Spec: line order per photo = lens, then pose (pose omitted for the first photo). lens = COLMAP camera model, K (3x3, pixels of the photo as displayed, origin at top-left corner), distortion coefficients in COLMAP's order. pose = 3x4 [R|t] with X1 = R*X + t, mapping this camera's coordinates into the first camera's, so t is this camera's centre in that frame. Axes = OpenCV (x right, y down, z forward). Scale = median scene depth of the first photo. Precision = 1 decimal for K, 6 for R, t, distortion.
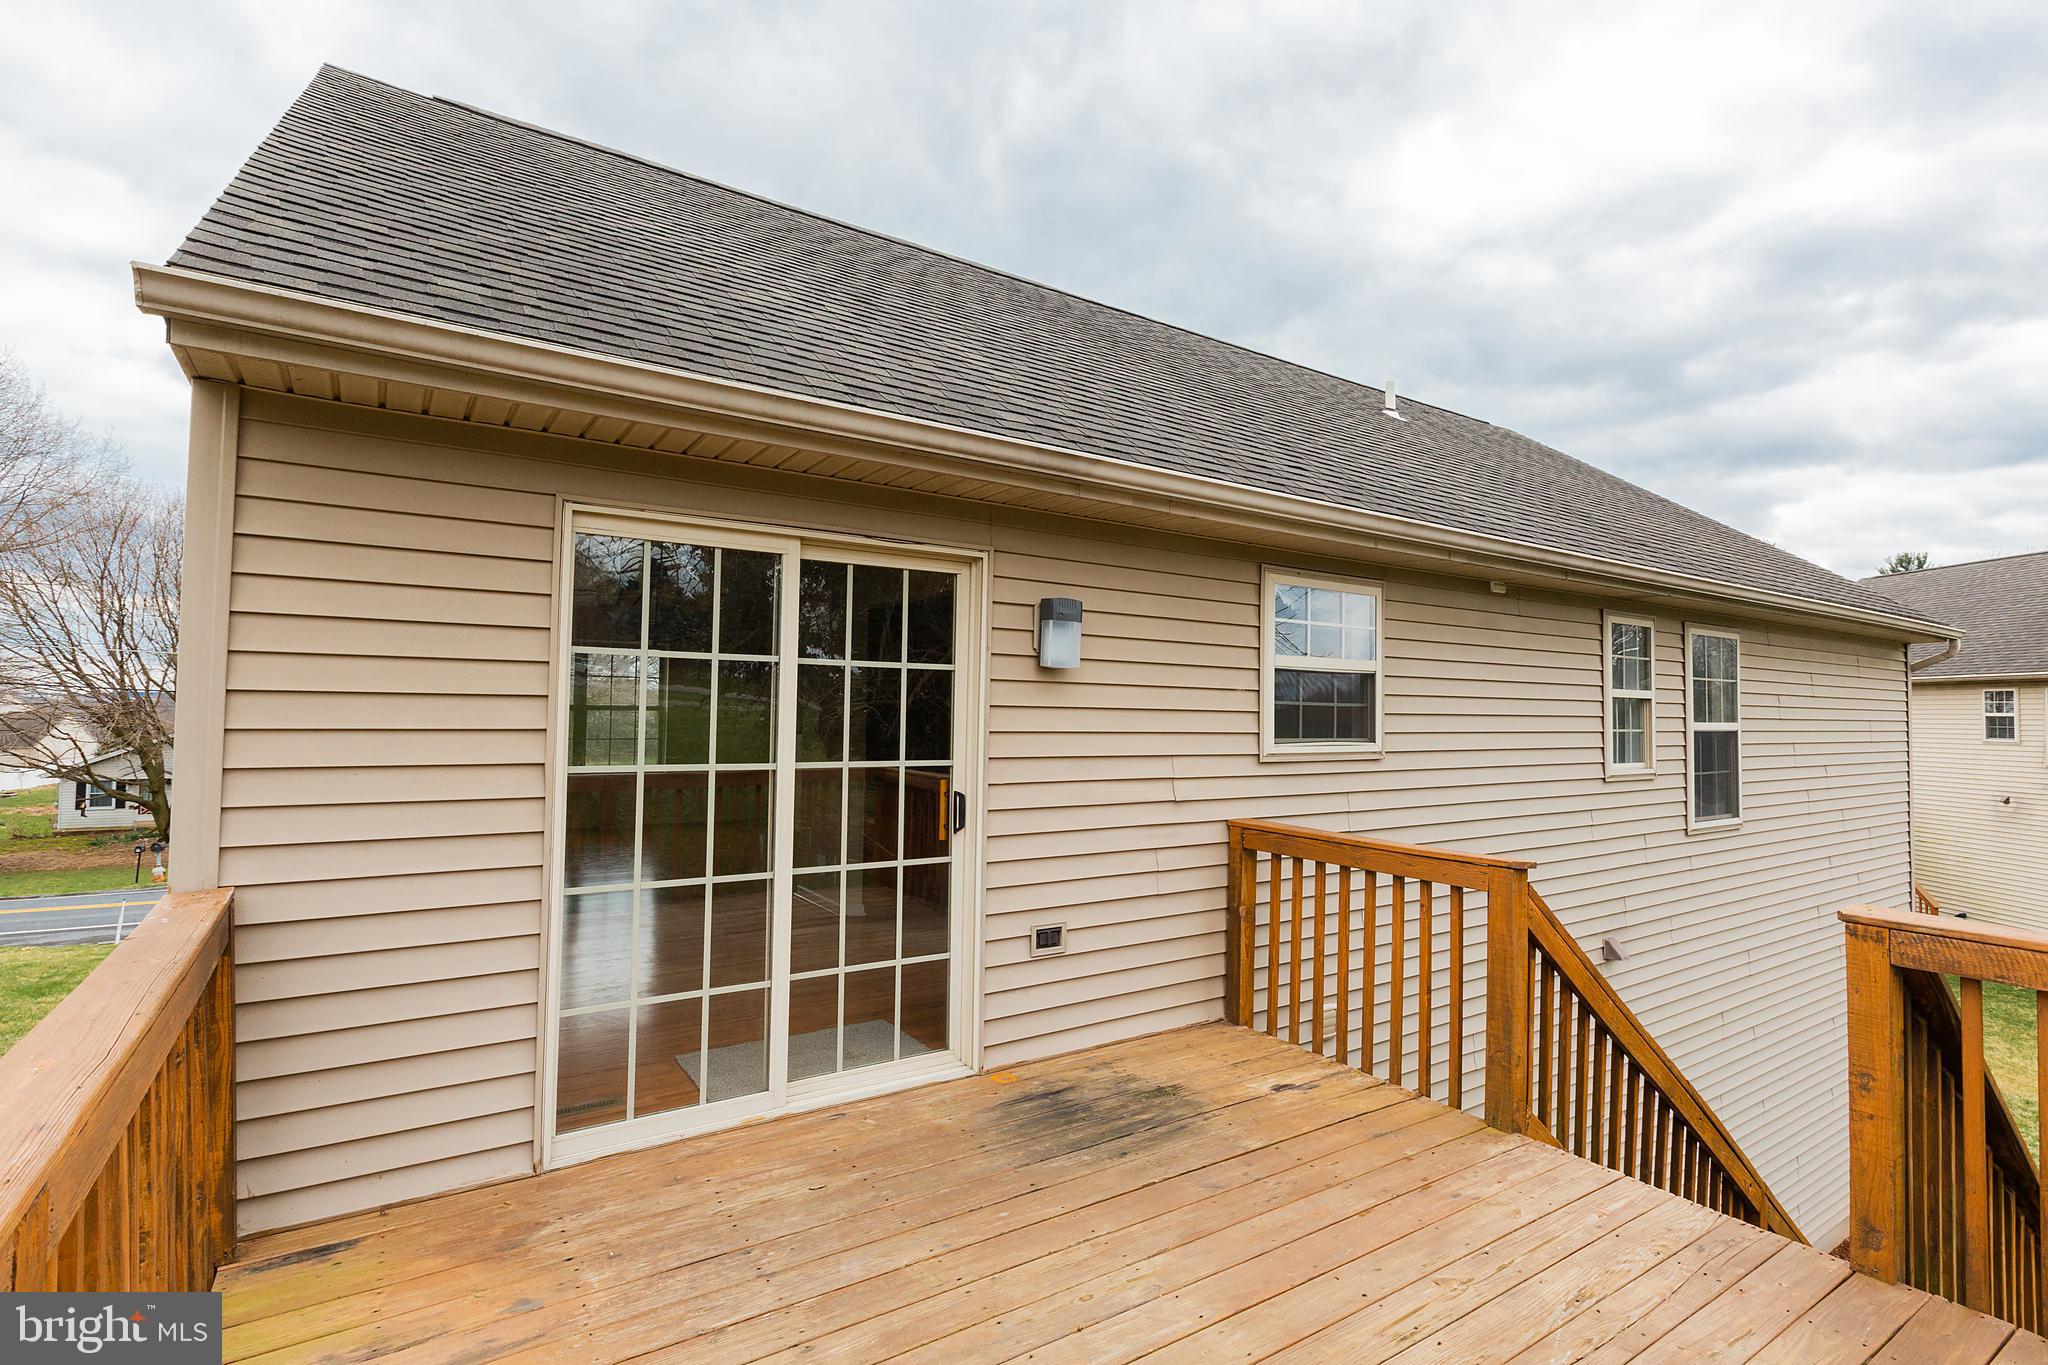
lens RADIAL K [[967.7, 0, 1027.1], [0, 967.7, 673.4], [0, 0, 1]] dist [-0.003718, 0.000395]
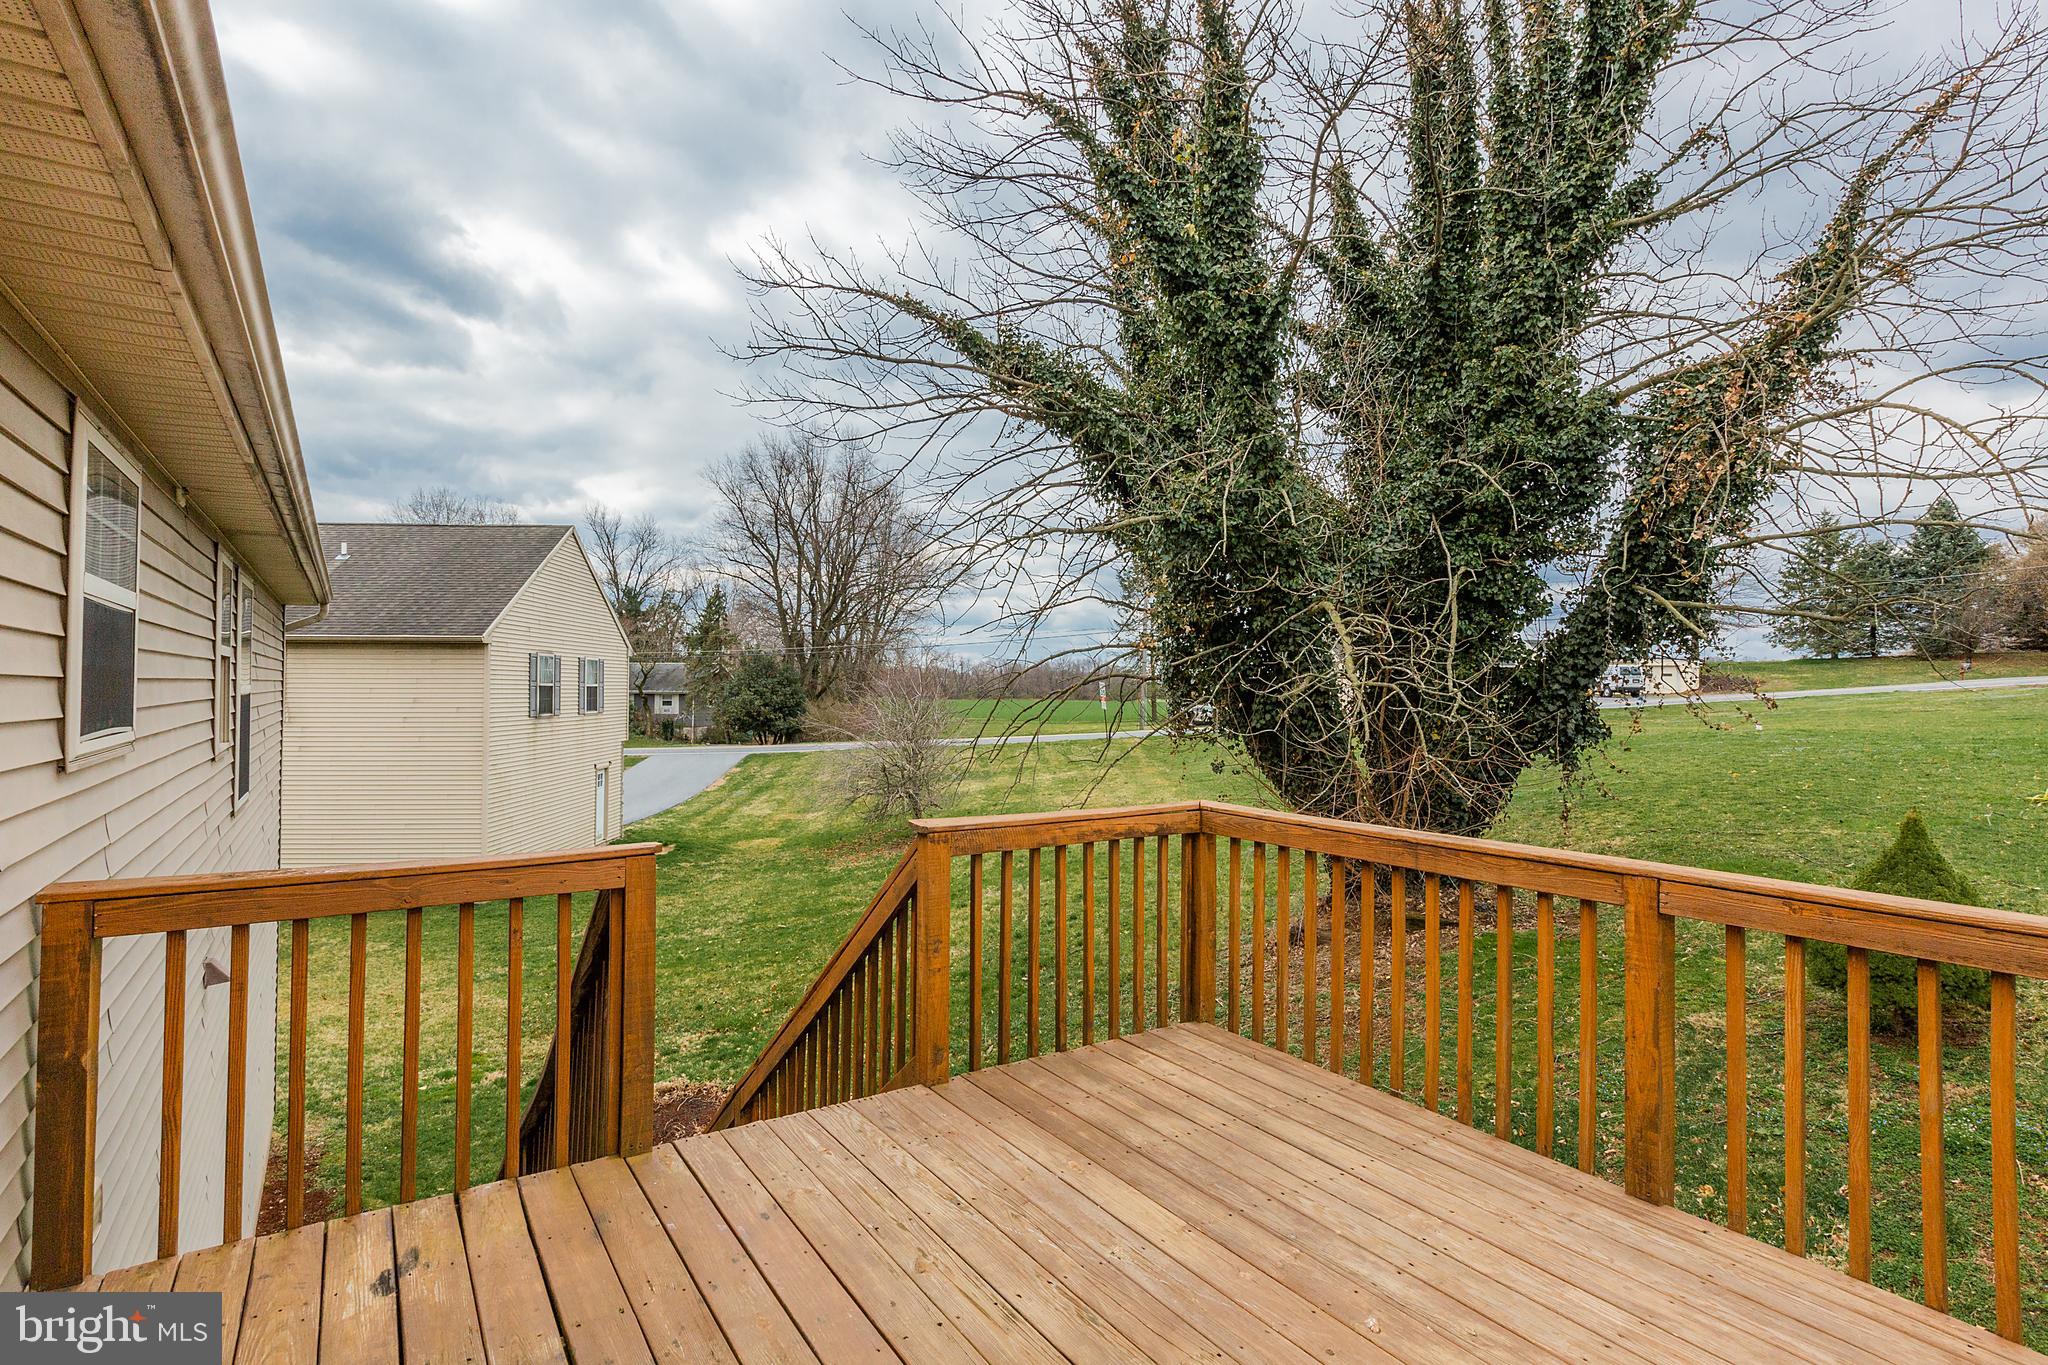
lens RADIAL K [[1002.9, 0, 1017.7], [0, 1002.9, 670.0], [0, 0, 1]] dist [0.000293, 0.000356]
pose [[0.007008, -0.001548, 0.999974, -0.278376], [-0.039074, 0.999235, 0.001821, 0.011900], [-0.999212, -0.039086, 0.006942, 0.443948]]
